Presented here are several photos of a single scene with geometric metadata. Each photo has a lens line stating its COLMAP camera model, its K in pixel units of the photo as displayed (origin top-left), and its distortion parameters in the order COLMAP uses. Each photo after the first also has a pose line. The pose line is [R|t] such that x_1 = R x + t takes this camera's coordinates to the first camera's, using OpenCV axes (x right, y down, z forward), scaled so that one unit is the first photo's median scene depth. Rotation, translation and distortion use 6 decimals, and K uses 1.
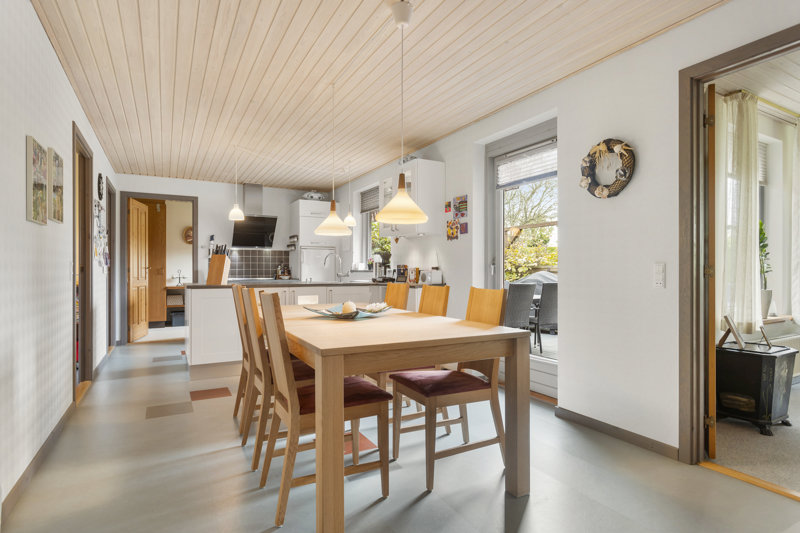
lens RADIAL K [[431.2, 0, 410.3], [0, 431.2, 276.6], [0, 0, 1]] dist [-0.023924, -0.000069]
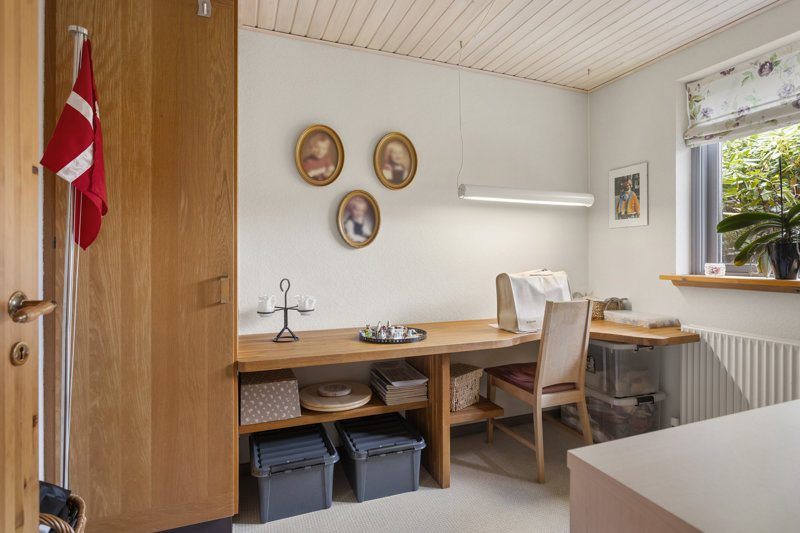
lens RADIAL K [[426.9, 0, 400.0], [0, 426.9, 266.5], [0, 0, 1]] dist [-0.006591, 0.000047]
pose [[0.987854, 0.000770, -0.155382, -0.528182], [-0.000822, 1.000000, -0.000271, -0.028311], [0.155382, 0.000396, 0.987854, 0.927097]]
